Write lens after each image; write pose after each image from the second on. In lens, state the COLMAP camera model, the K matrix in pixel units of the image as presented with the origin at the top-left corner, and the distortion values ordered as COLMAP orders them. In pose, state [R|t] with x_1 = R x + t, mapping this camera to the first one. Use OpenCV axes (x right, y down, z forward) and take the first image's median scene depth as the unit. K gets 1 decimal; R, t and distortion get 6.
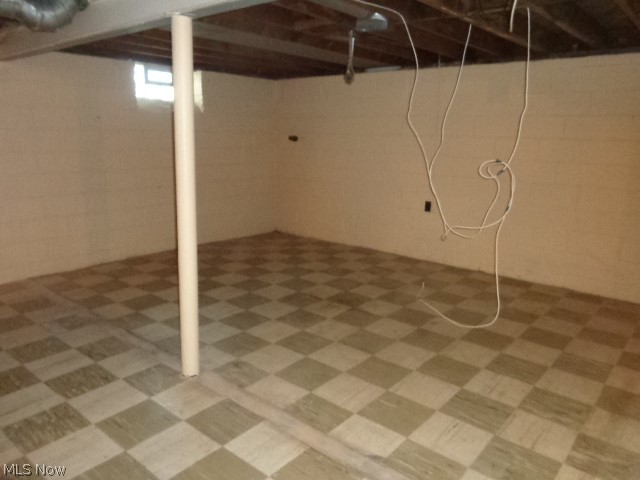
lens RADIAL K [[482.3, 0, 319.1], [0, 482.3, 241.0], [0, 0, 1]] dist [0.016297, -0.004239]
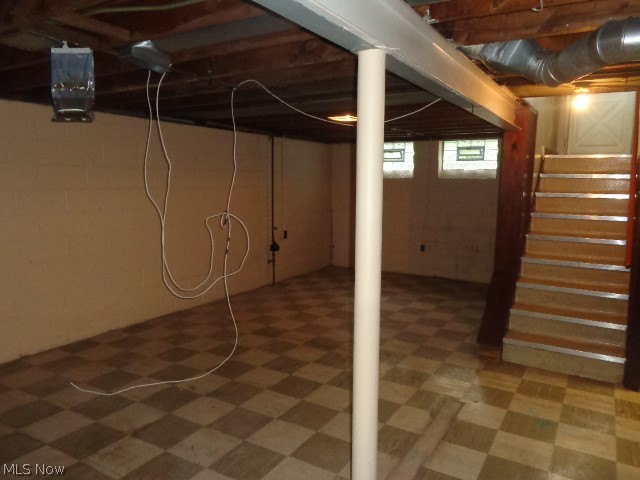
lens RADIAL K [[482.3, 0, 319.3], [0, 482.3, 238.6], [0, 0, 1]] dist [0.016297, -0.004239]
pose [[-0.158265, -0.139785, 0.977452, -0.737040], [0.207398, 0.963139, 0.171319, -0.238138], [-0.965370, 0.229835, -0.123440, 0.875980]]
